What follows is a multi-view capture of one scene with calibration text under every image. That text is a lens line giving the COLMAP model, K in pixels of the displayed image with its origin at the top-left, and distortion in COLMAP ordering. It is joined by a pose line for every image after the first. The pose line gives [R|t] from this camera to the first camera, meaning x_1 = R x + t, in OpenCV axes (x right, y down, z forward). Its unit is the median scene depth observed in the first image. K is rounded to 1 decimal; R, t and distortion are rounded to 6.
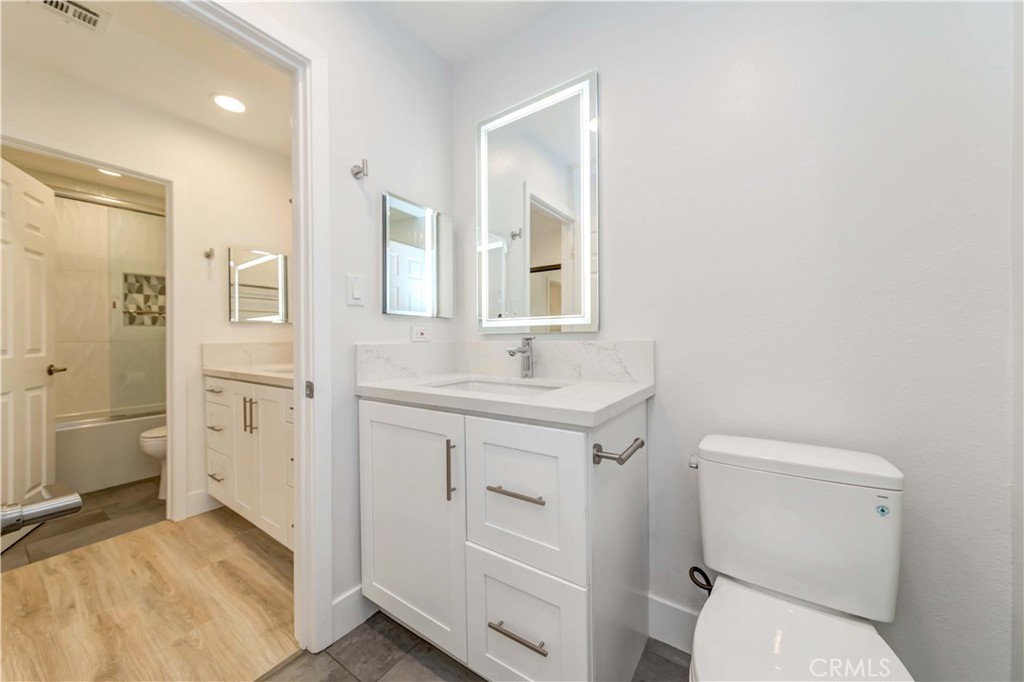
lens RADIAL K [[365.9, 0, 512.1], [0, 365.9, 336.3], [0, 0, 1]] dist [0.004777, -0.000610]
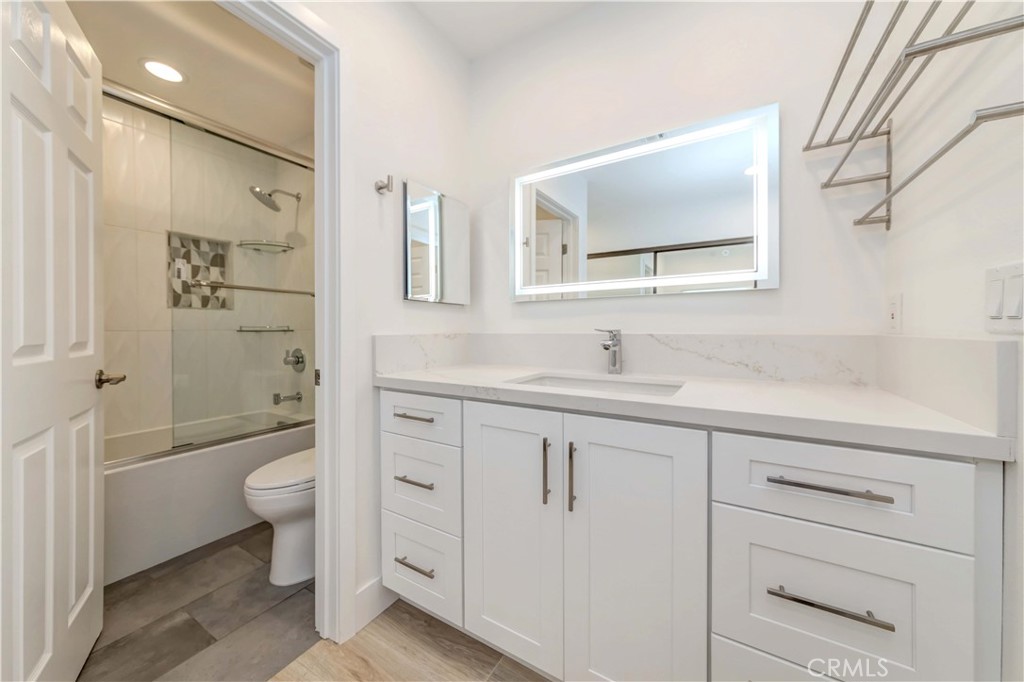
lens RADIAL K [[365.9, 0, 513.9], [0, 365.9, 330.8], [0, 0, 1]] dist [0.004777, -0.000610]
pose [[0.998726, 0.003186, 0.050365, -0.613348], [-0.003856, 0.999905, 0.013222, 0.004519], [-0.050318, -0.013400, 0.998643, 0.378955]]
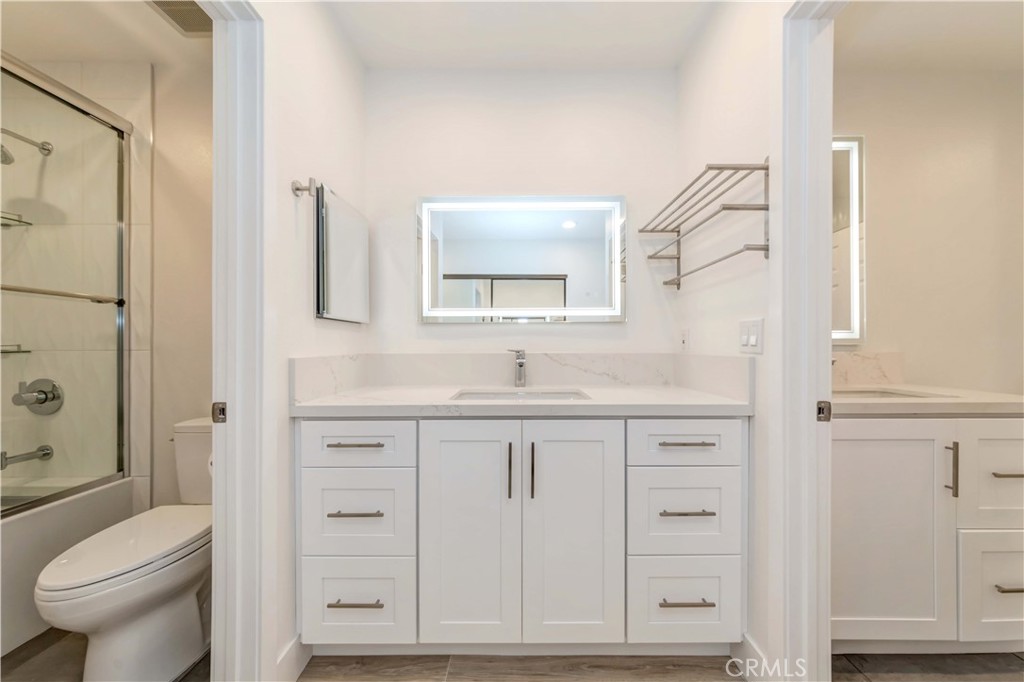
lens RADIAL K [[365.9, 0, 527.2], [0, 365.9, 343.8], [0, 0, 1]] dist [0.004777, -0.000610]
pose [[0.818937, 0.007529, 0.573834, -0.853115], [-0.009229, 0.999957, 0.000051, -0.003285], [-0.573810, -0.005338, 0.818971, 0.372011]]
